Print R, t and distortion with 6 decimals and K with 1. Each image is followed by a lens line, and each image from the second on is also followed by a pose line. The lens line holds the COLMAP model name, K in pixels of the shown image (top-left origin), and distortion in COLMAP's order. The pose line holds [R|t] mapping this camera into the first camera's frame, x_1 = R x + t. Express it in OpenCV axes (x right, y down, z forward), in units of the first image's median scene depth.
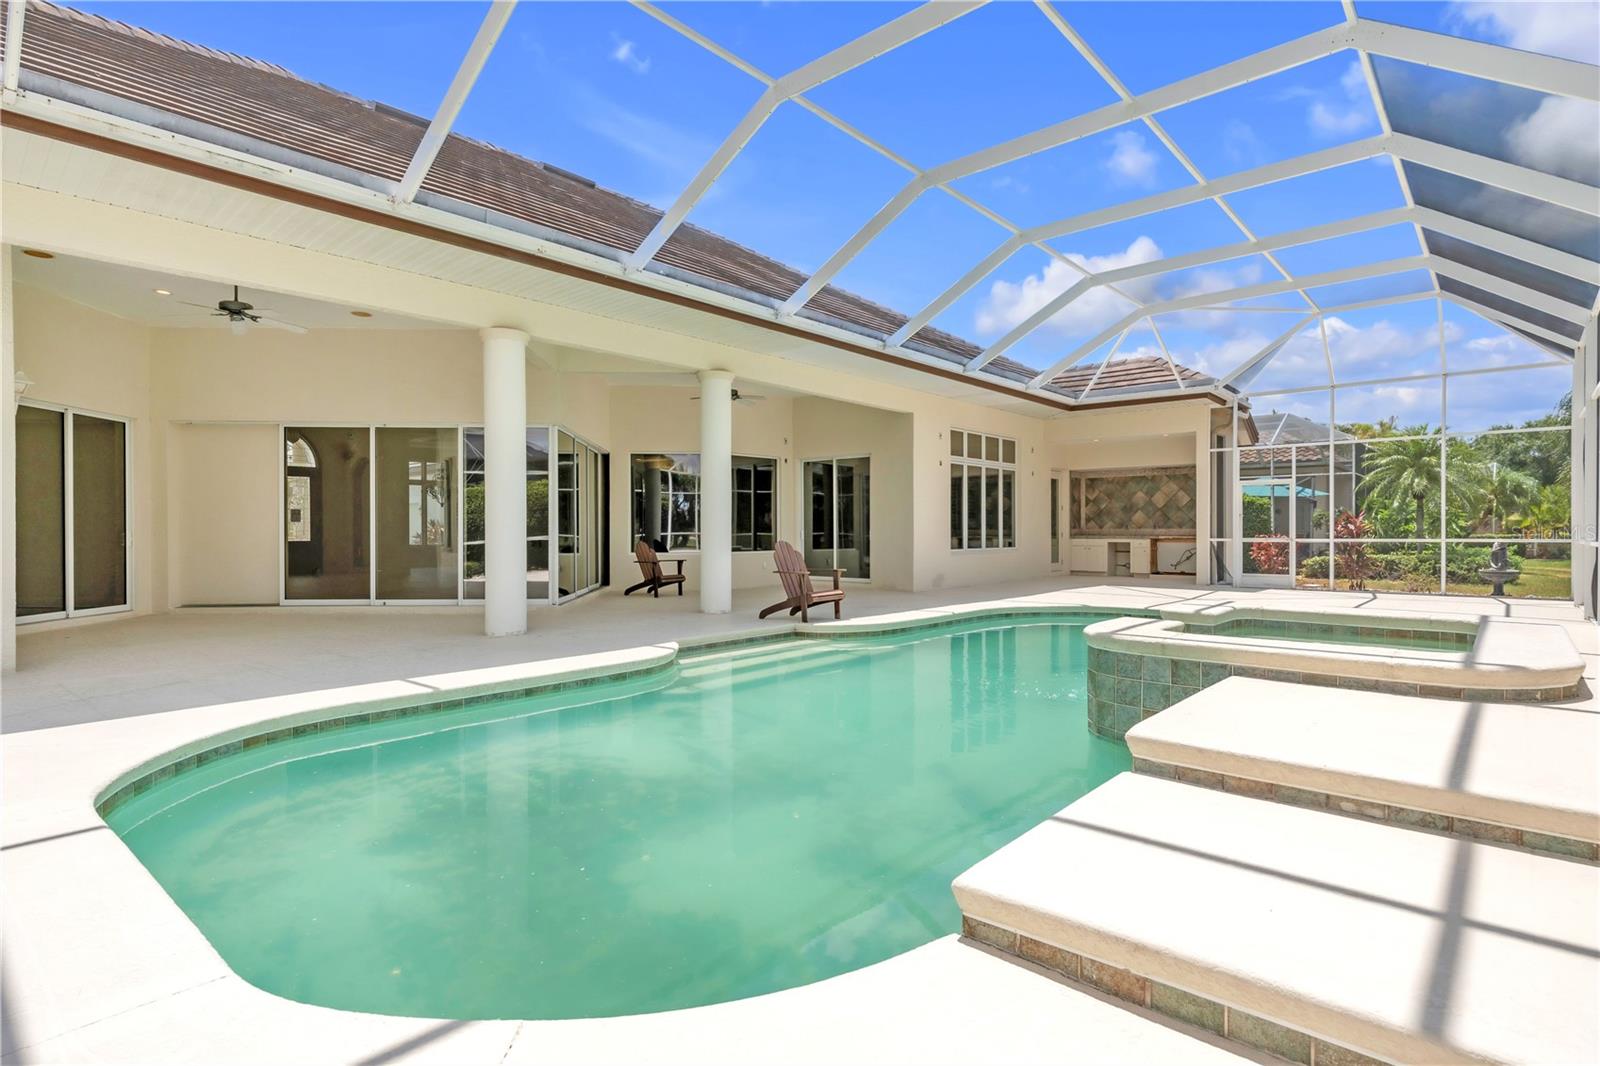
lens RADIAL K [[819.4, 0, 800.0], [0, 819.4, 533.0], [0, 0, 1]] dist [0.080613, 0.000035]
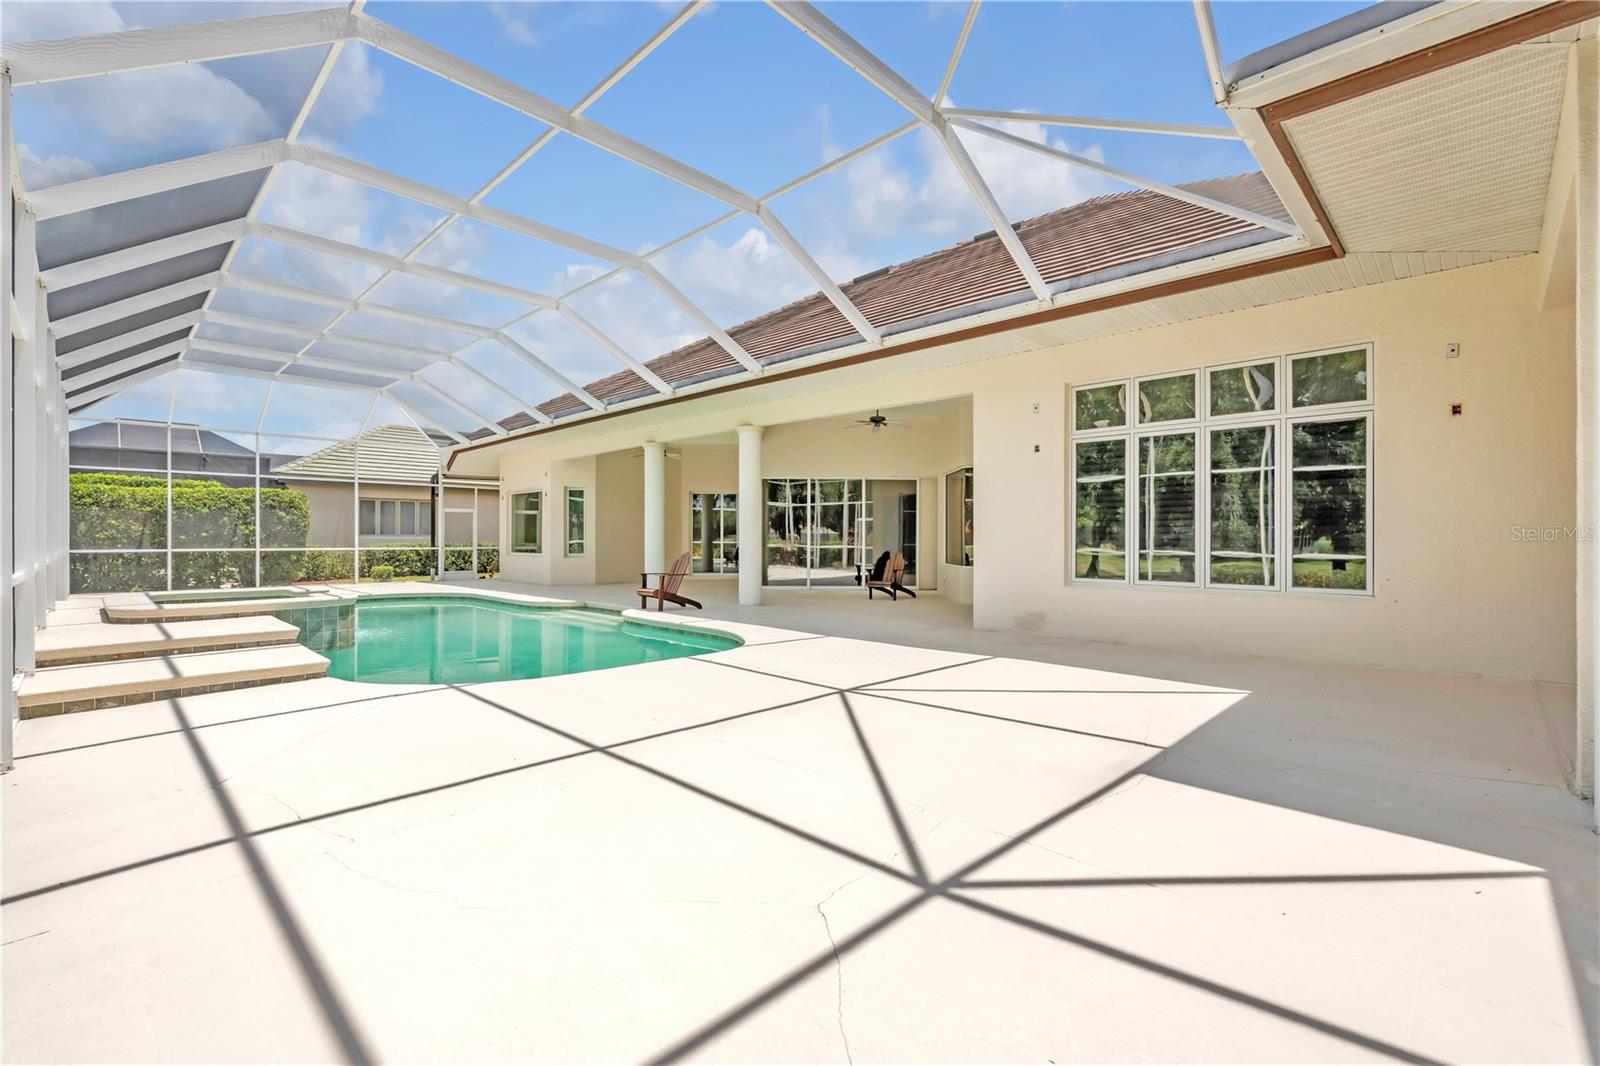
lens RADIAL K [[698.0, 0, 800.0], [0, 698.0, 533.0], [0, 0, 1]] dist [0.000054, -0.000016]
pose [[-0.051768, -0.011842, -0.998589, 0.719965], [-0.008778, 0.999896, -0.011402, -0.007107], [0.998621, 0.008175, -0.051867, 0.805274]]
